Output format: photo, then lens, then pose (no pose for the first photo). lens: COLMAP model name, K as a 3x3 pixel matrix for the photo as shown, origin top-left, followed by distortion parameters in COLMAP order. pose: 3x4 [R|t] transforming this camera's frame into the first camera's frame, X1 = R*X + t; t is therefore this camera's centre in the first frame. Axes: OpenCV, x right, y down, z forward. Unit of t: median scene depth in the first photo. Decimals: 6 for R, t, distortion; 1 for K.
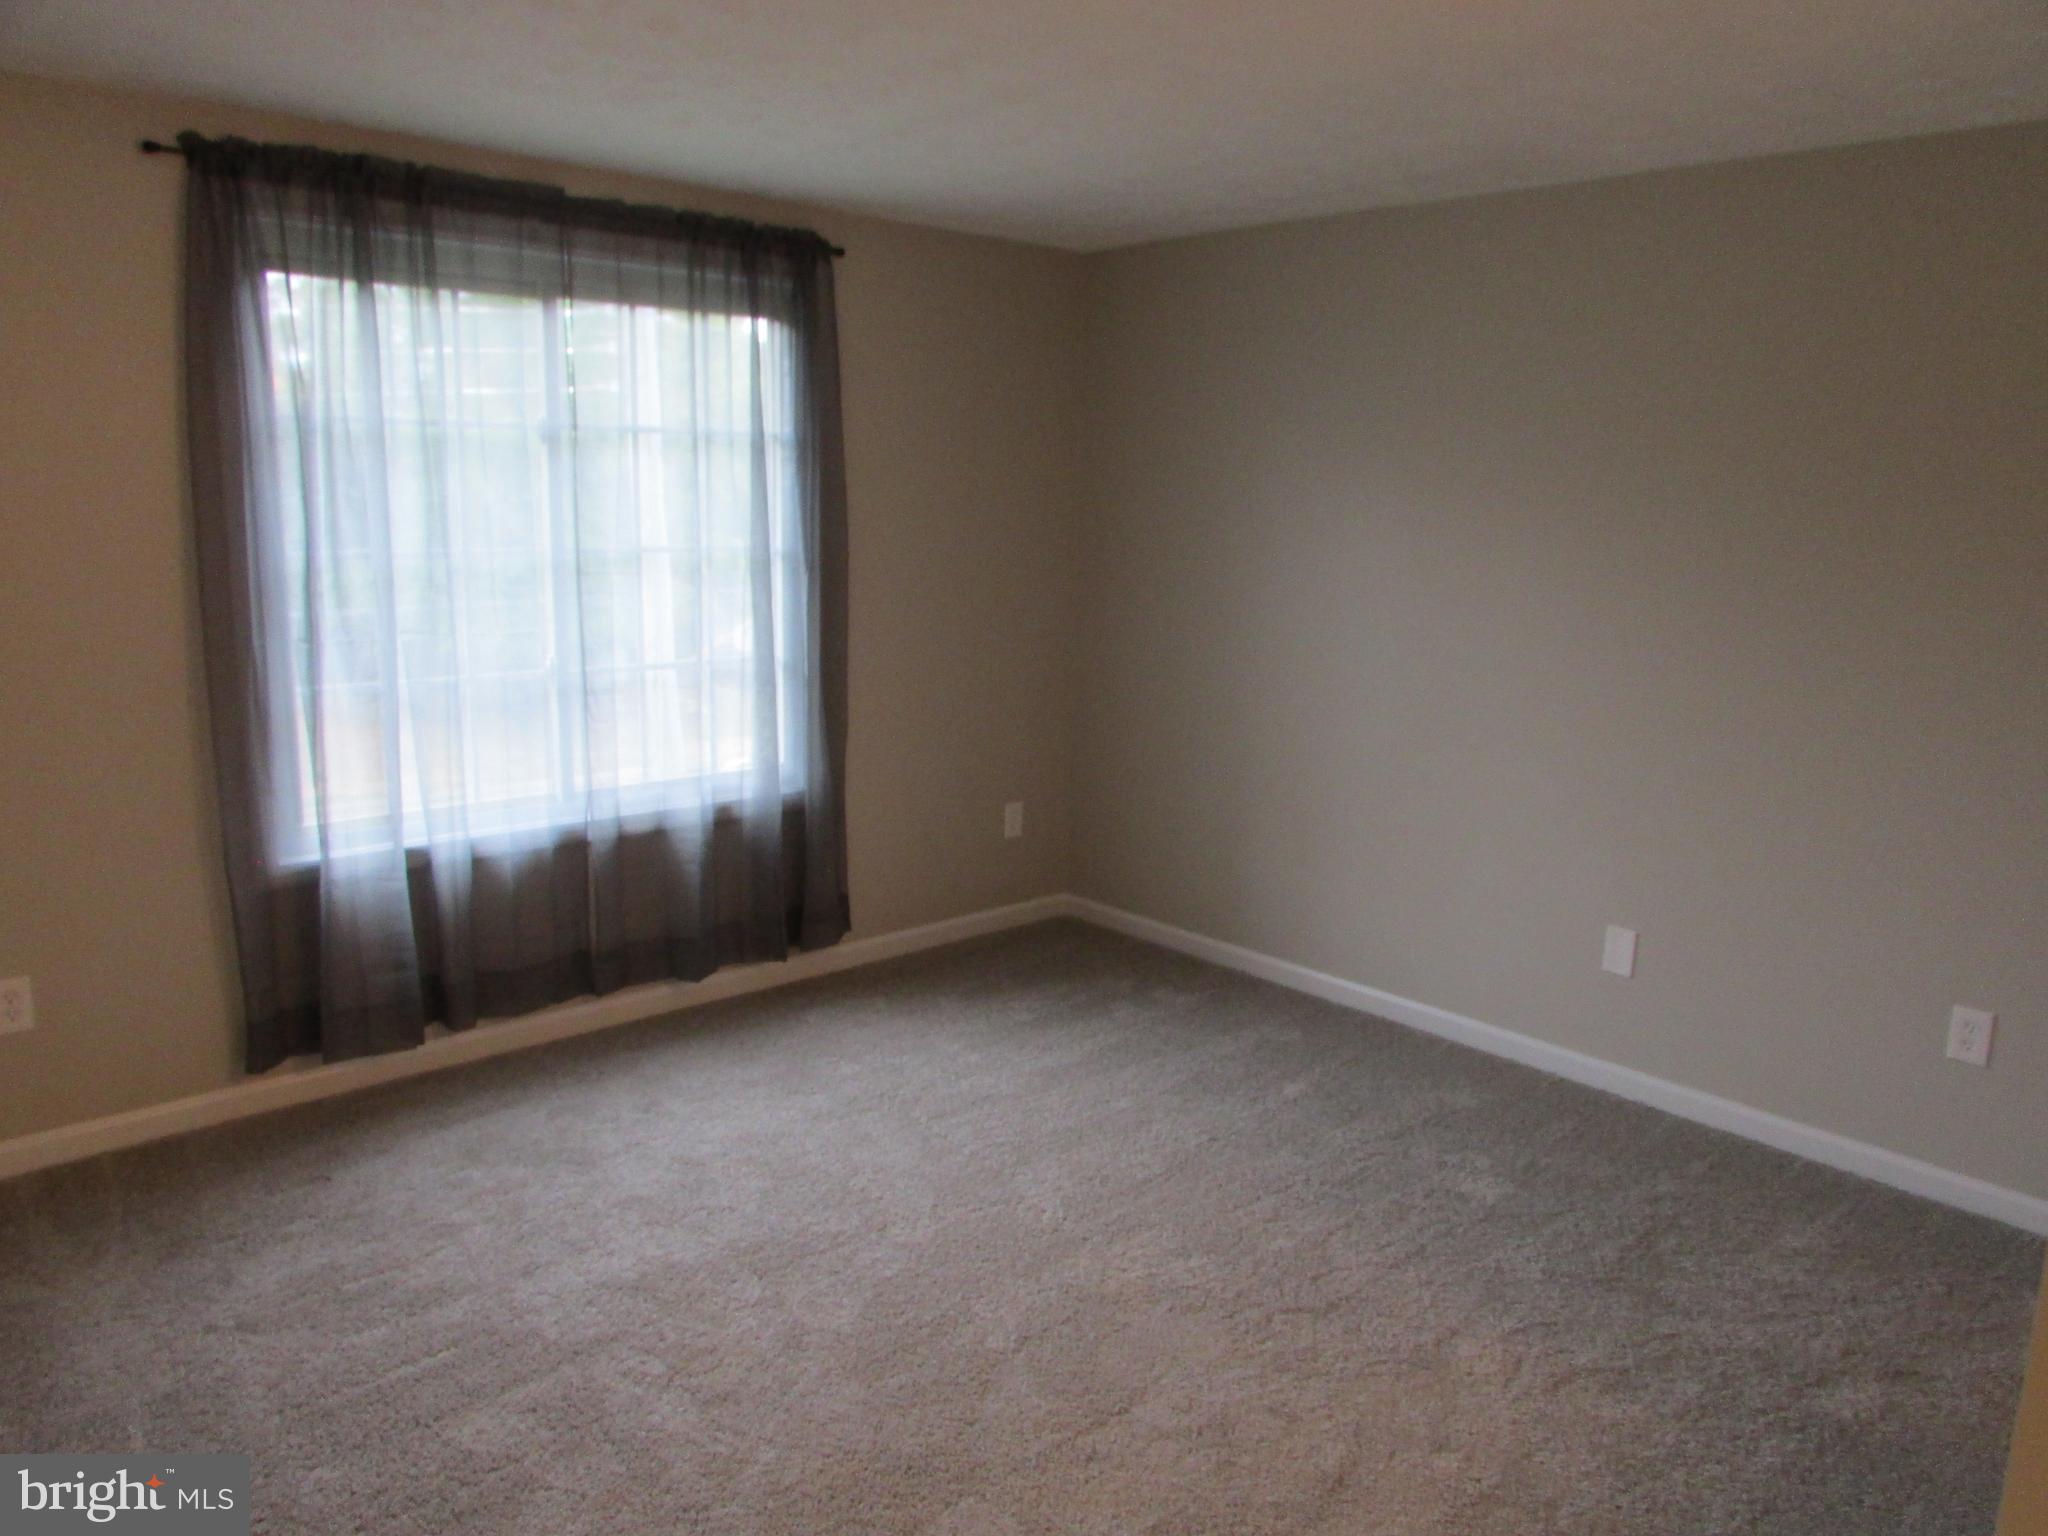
lens RADIAL K [[1419.0, 0, 964.4], [0, 1419.0, 759.8], [0, 0, 1]] dist [-0.005387, 0.067600]
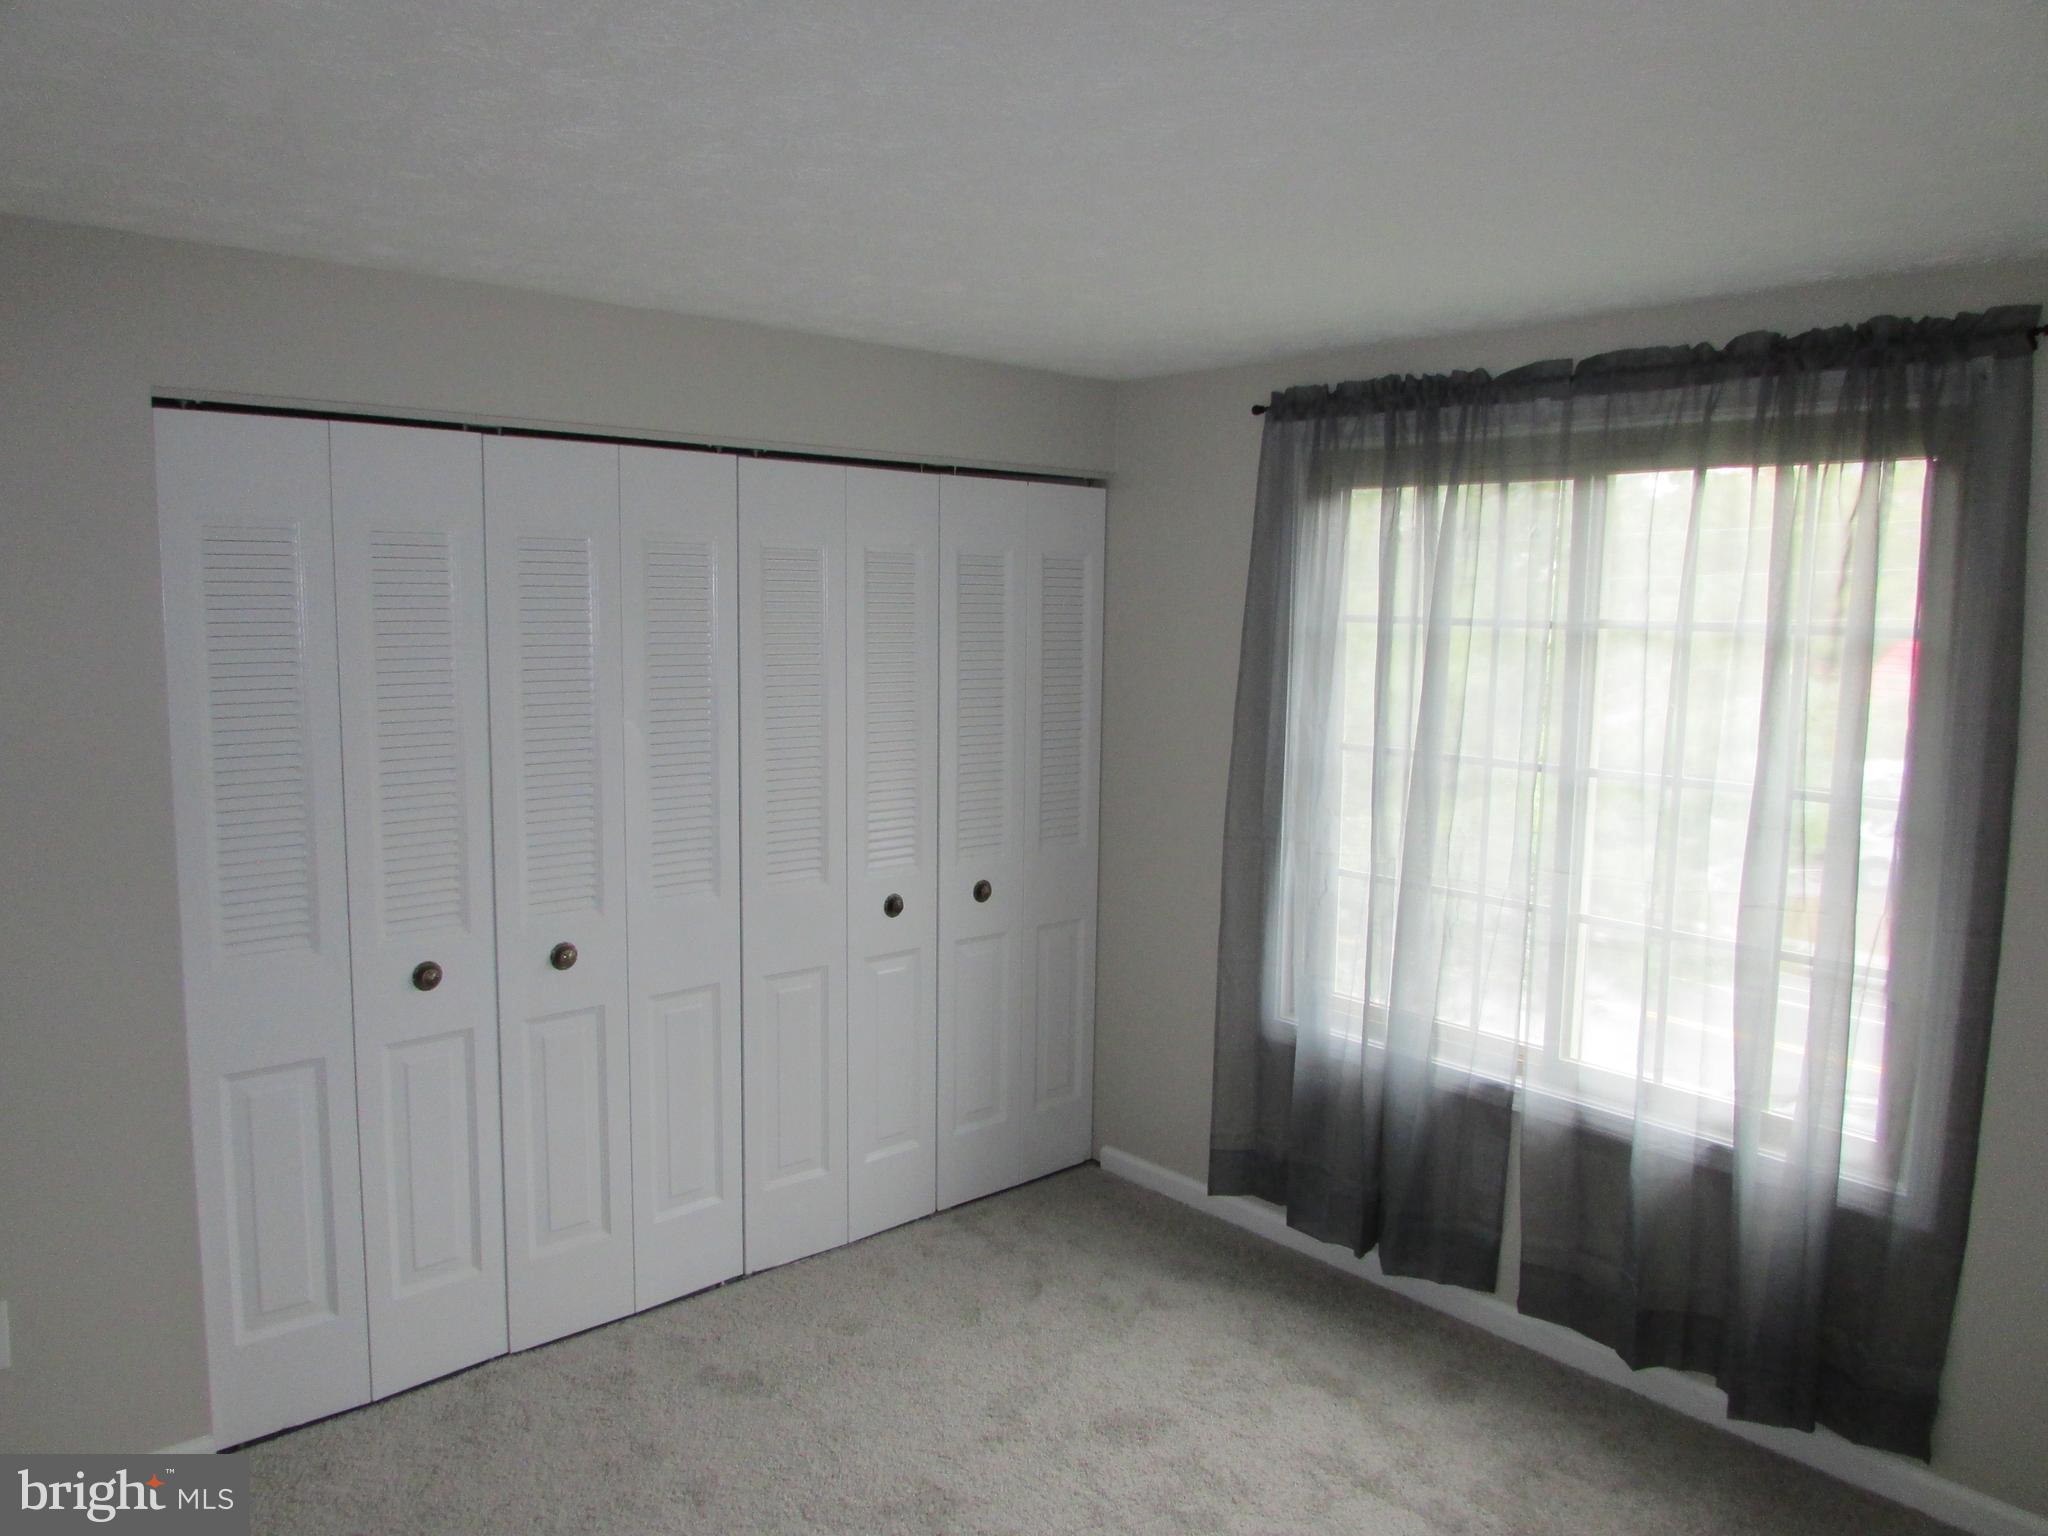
lens RADIAL K [[1446.8, 0, 1024.0], [0, 1446.8, 768.0], [0, 0, 1]] dist [-0.026494, 0.002428]
pose [[0.048735, 0.087958, -0.994931, 0.526840], [-0.216769, 0.973305, 0.075428, -0.136587], [0.975006, 0.211994, 0.066501, 0.608323]]
